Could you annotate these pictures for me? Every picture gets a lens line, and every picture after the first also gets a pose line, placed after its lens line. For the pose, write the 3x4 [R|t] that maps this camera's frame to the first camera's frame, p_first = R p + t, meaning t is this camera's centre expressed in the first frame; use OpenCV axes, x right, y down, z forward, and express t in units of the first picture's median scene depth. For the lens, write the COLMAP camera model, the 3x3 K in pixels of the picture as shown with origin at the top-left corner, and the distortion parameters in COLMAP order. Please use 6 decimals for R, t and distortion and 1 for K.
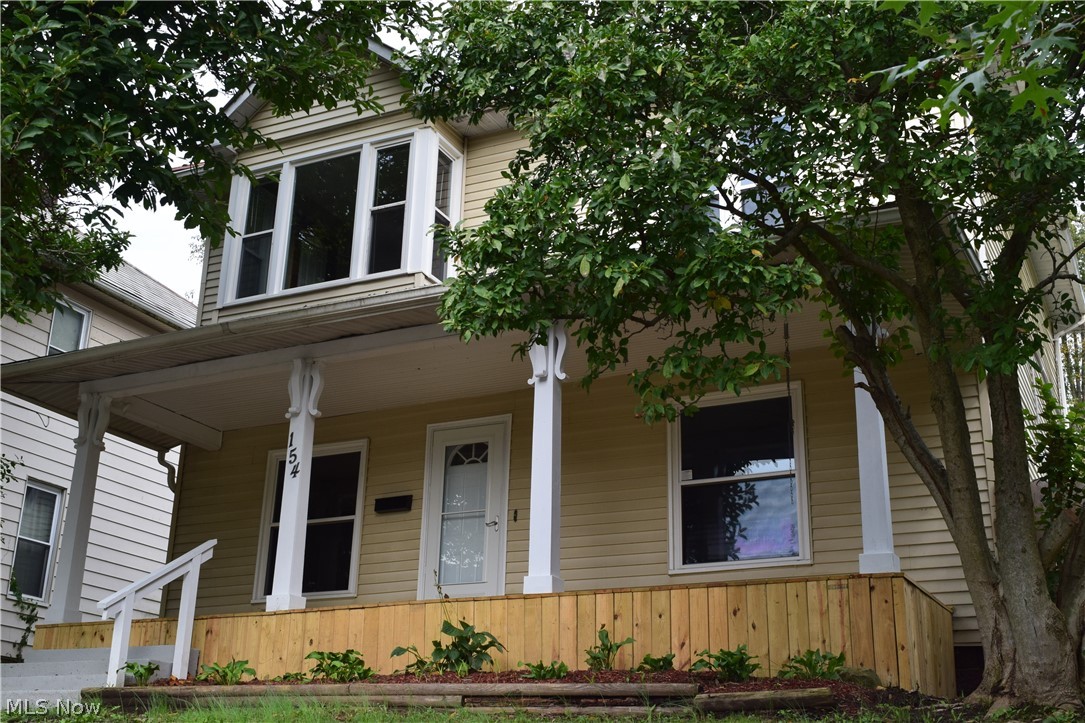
lens RADIAL K [[1281.6, 0, 542.5], [0, 1281.6, 361.5], [0, 0, 1]] dist [-0.003542, -0.004583]
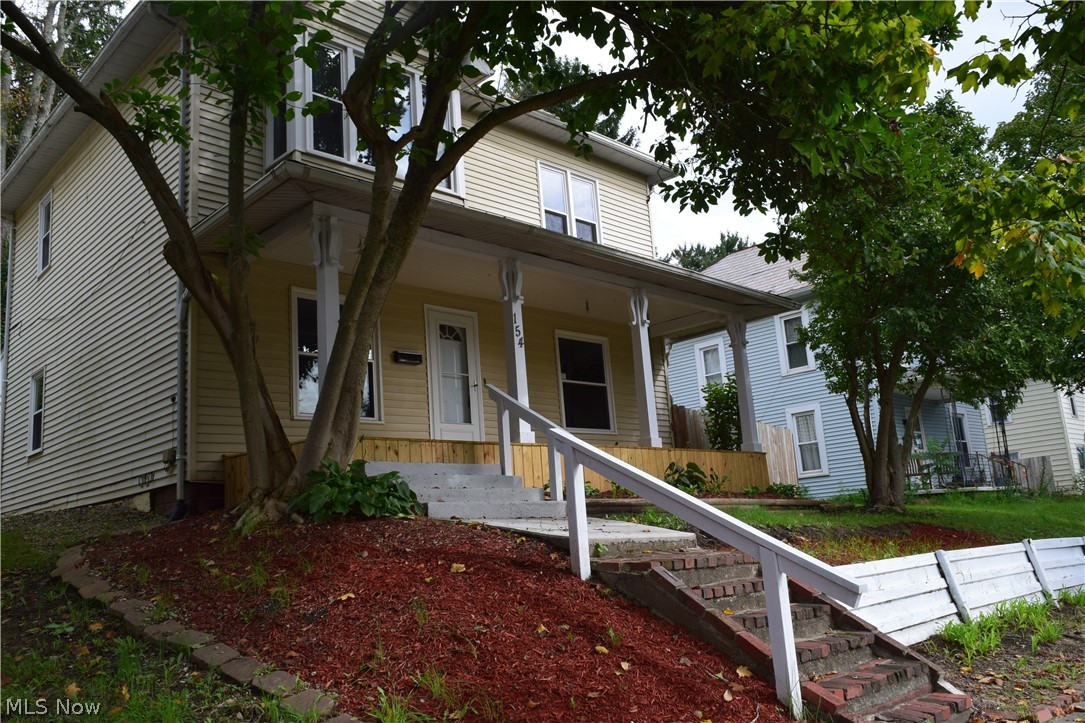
lens RADIAL K [[871.0, 0, 542.5], [0, 871.0, 361.5], [0, 0, 1]] dist [-0.002279, -0.000538]
pose [[0.342898, 0.142899, 0.928440, -0.918979], [-0.252271, 0.966063, -0.055520, 0.131104], [-0.904865, -0.215181, 0.367310, 0.544611]]
